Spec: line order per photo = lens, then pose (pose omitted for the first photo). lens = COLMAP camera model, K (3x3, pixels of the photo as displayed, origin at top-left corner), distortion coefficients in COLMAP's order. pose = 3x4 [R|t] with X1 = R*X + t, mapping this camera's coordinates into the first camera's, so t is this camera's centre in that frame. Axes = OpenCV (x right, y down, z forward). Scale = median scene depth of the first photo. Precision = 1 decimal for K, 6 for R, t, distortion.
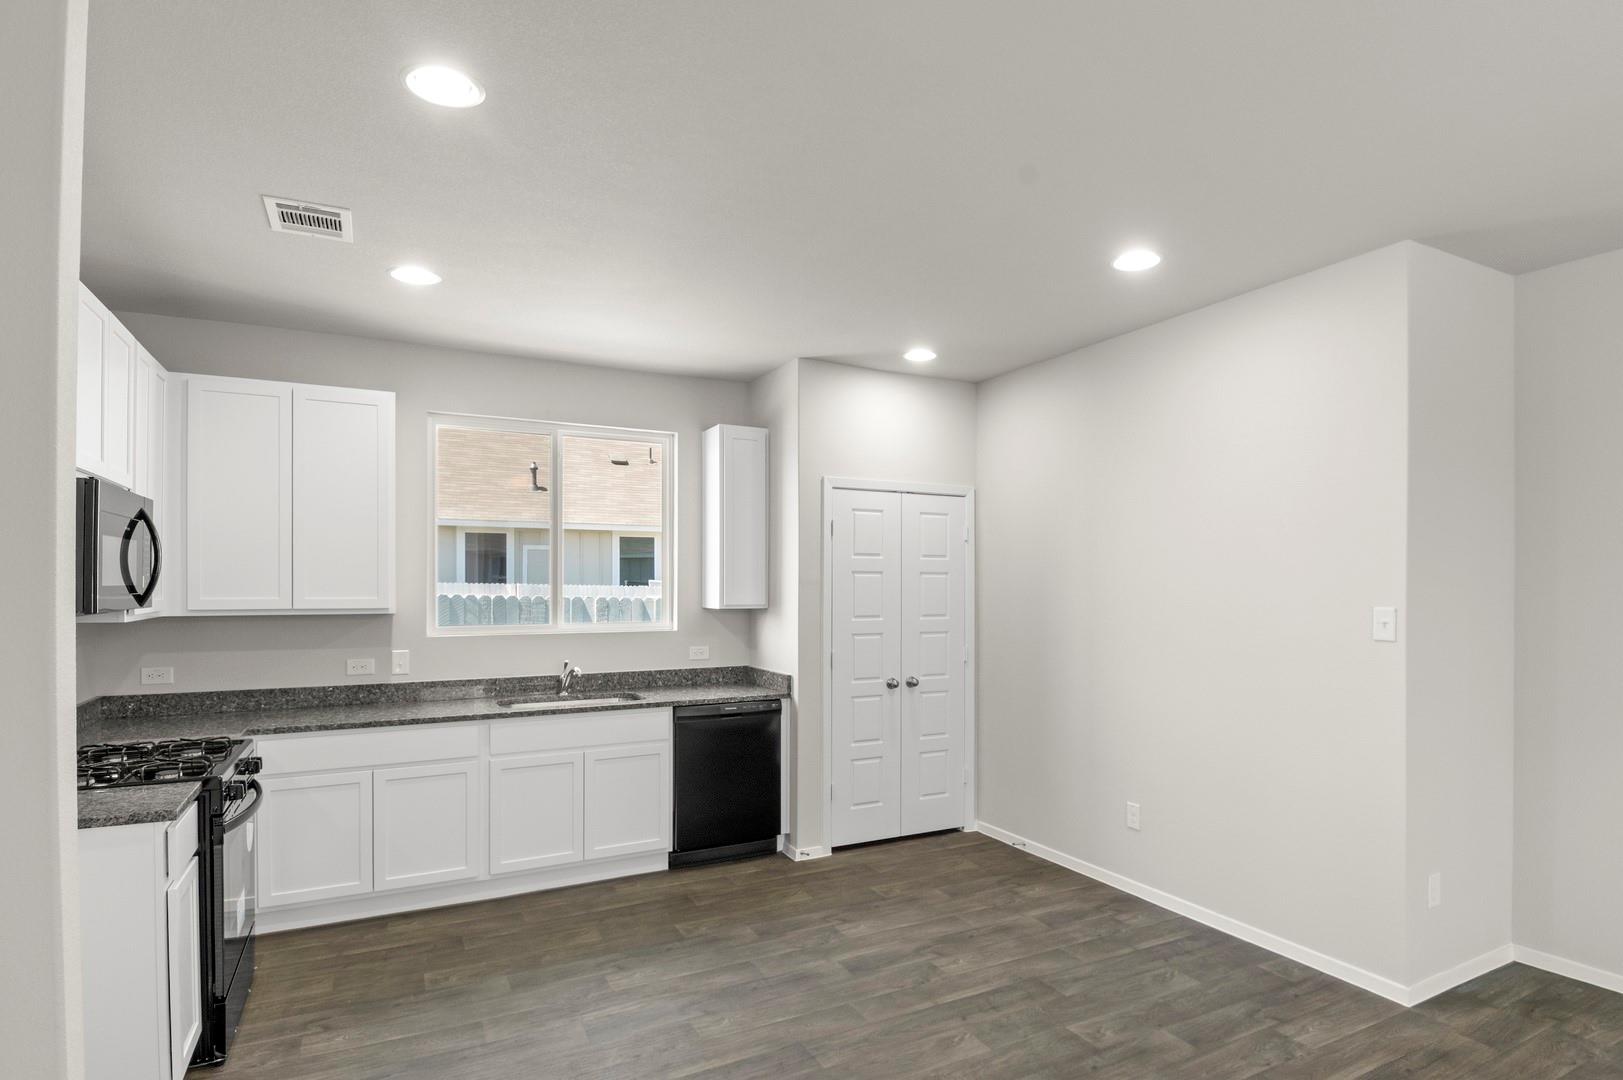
lens RADIAL K [[861.9, 0, 844.6], [0, 861.9, 586.0], [0, 0, 1]] dist [0.033484, -0.048219]
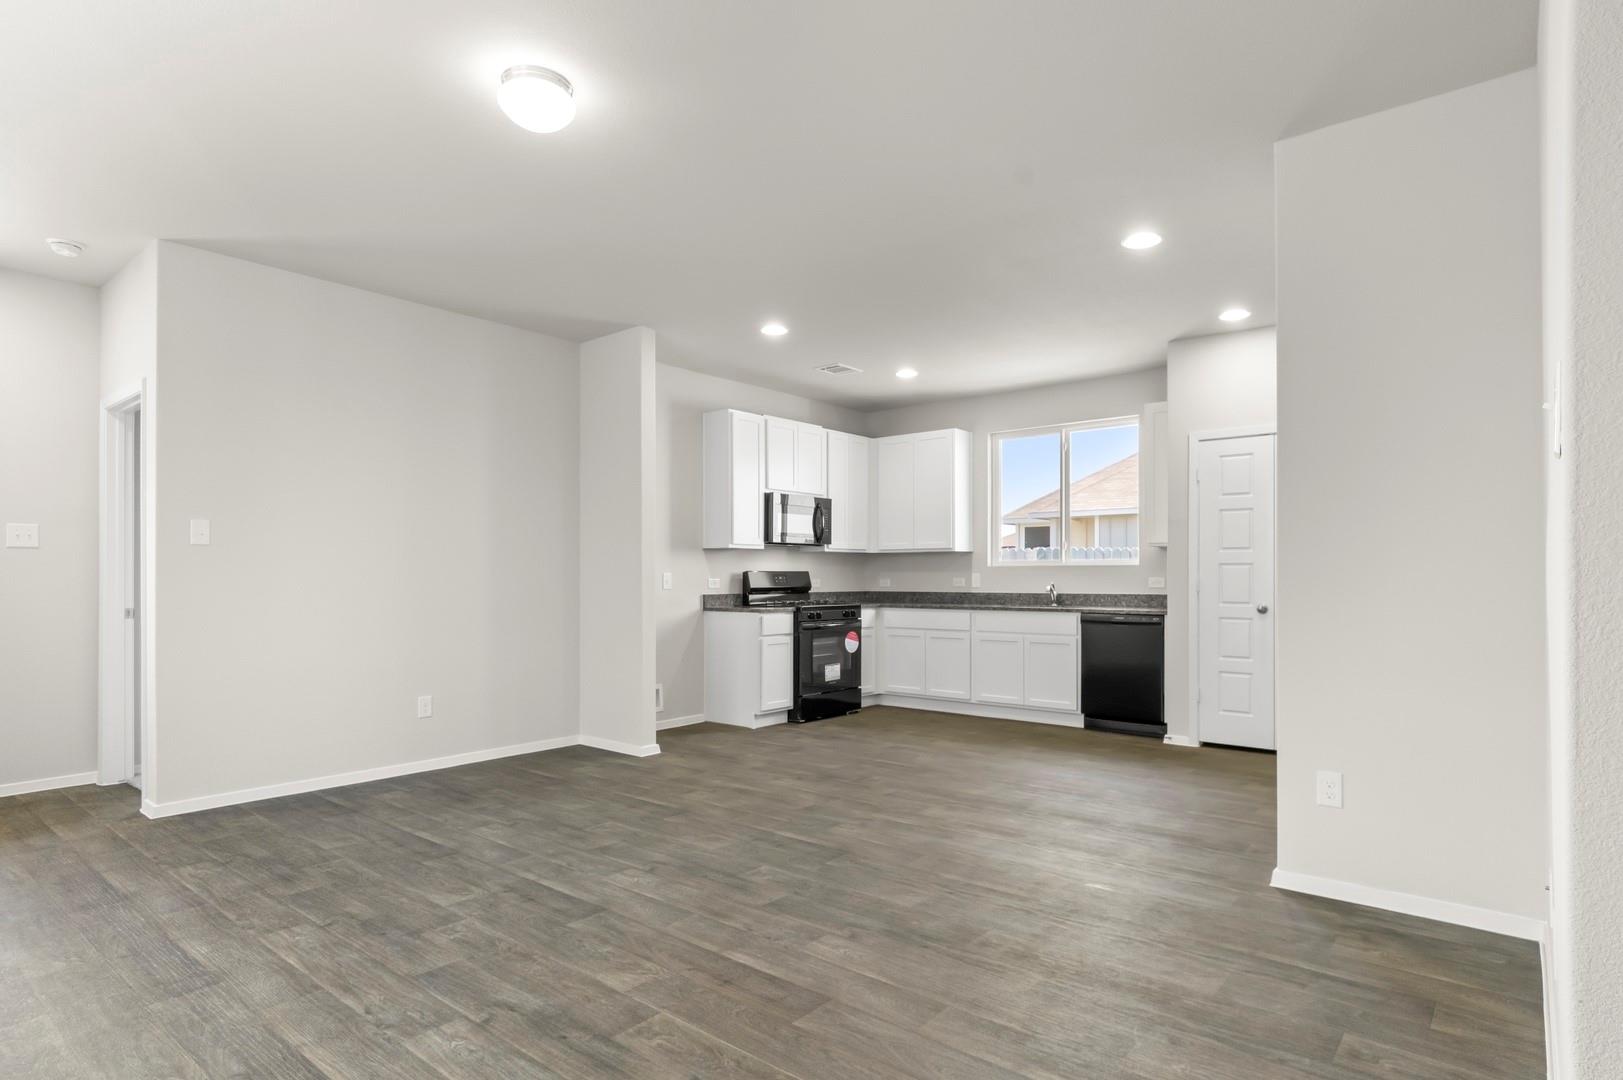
lens RADIAL K [[861.8, 0, 848.2], [0, 861.8, 576.7], [0, 0, 1]] dist [0.016029, -0.027372]
pose [[0.389961, -0.001821, -0.920830, 0.922909], [0.000632, 0.999998, -0.001710, 0.078038], [0.920831, 0.000084, 0.389961, 0.085728]]
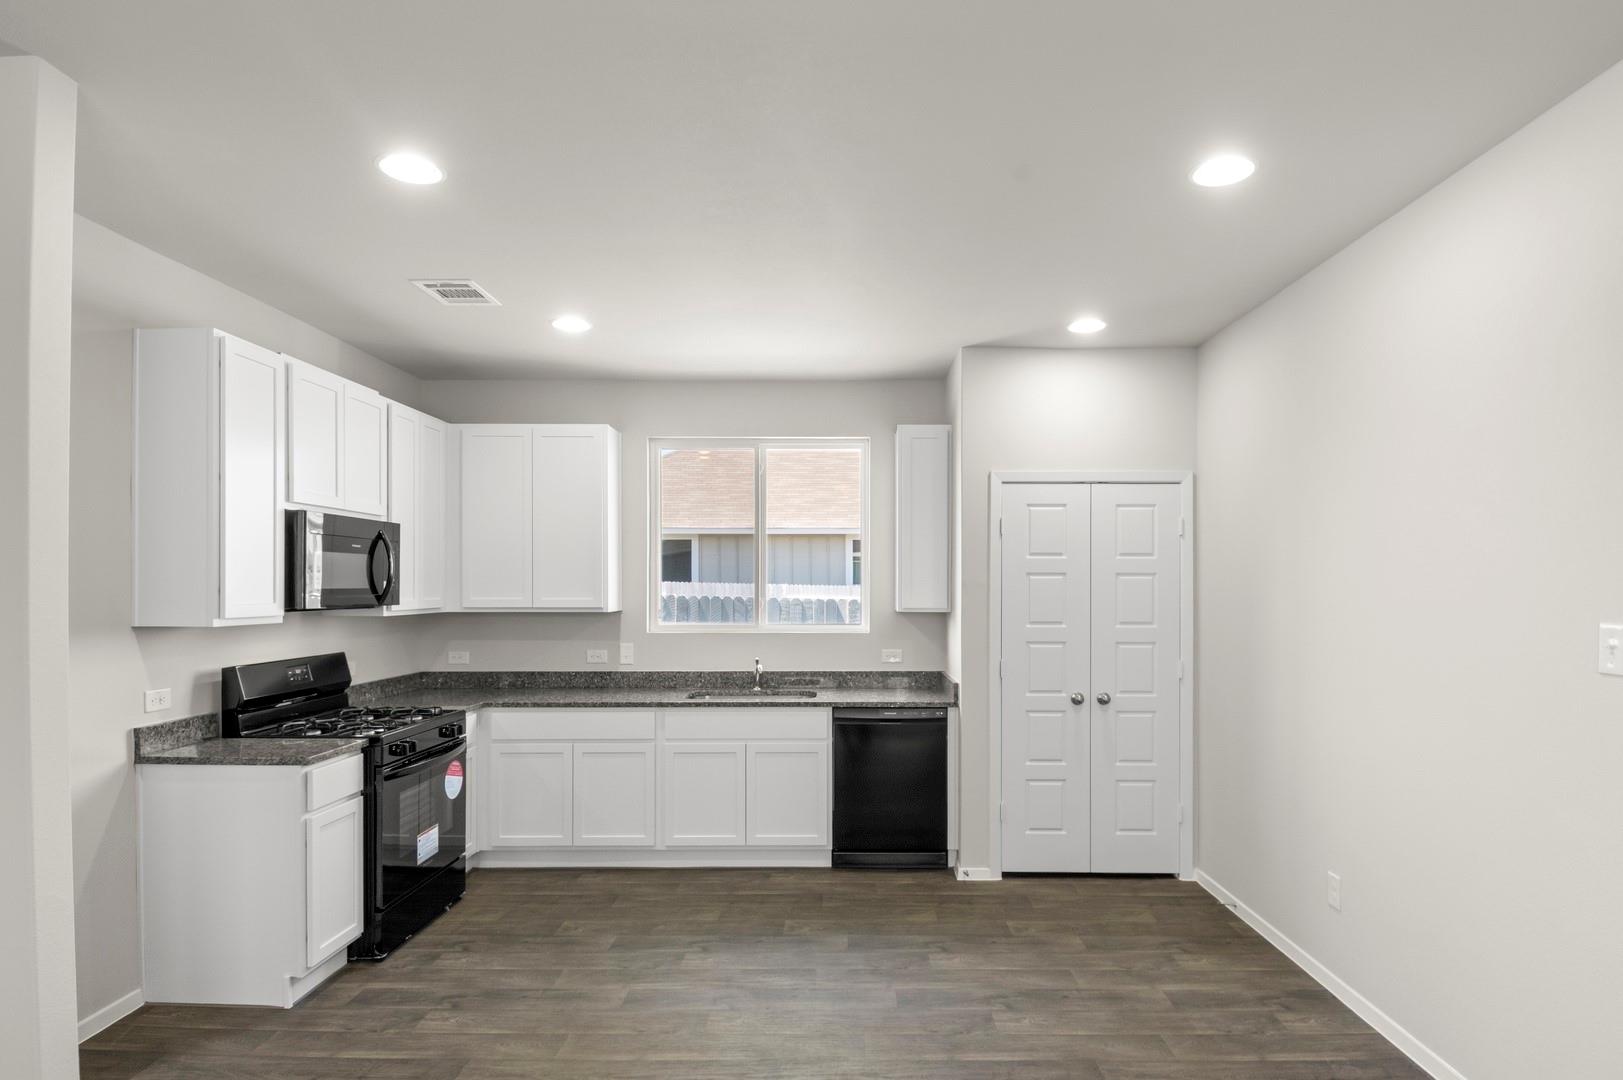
lens RADIAL K [[861.9, 0, 844.6], [0, 861.9, 586.0], [0, 0, 1]] dist [0.033484, -0.048219]
pose [[0.878225, -0.000639, -0.478247, 0.287390], [-0.000417, 0.999998, -0.002103, -0.001210], [0.478247, 0.002047, 0.878223, 0.108853]]
